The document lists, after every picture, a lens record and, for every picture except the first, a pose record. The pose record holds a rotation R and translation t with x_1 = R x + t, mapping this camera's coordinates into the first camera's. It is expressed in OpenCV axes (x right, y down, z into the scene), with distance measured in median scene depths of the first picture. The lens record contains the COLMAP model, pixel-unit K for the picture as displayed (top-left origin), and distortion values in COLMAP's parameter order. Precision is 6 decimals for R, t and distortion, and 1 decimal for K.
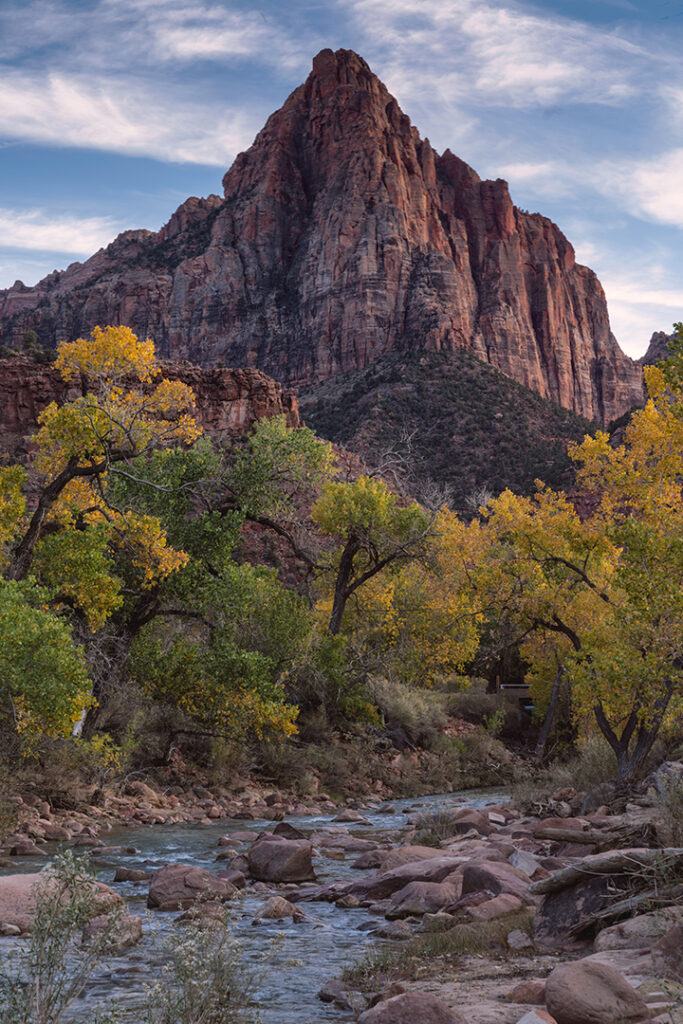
lens RADIAL K [[1988.9, 0, 341.5], [0, 1988.9, 512.0], [0, 0, 1]] dist [-0.027952, -0.030025]
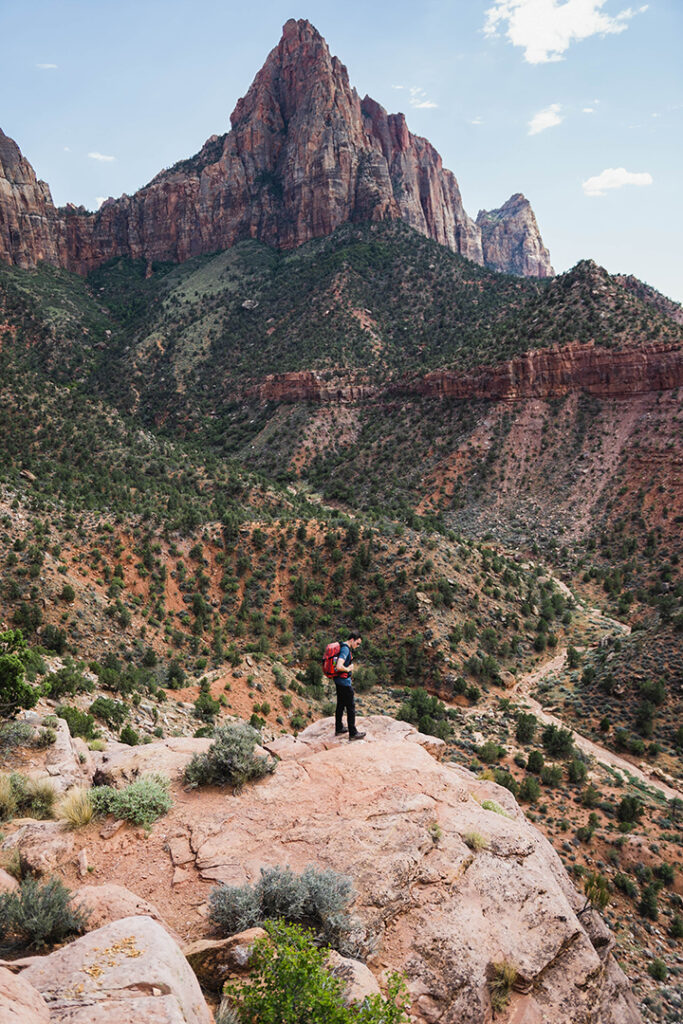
lens RADIAL K [[762.7, 0, 341.5], [0, 762.7, 512.0], [0, 0, 1]] dist [-0.065967, 0.003335]
pose [[0.997667, -0.050306, 0.046146, -0.014918], [0.035750, 0.960893, 0.274603, -0.025233], [-0.058155, -0.272313, 0.960450, 0.361001]]
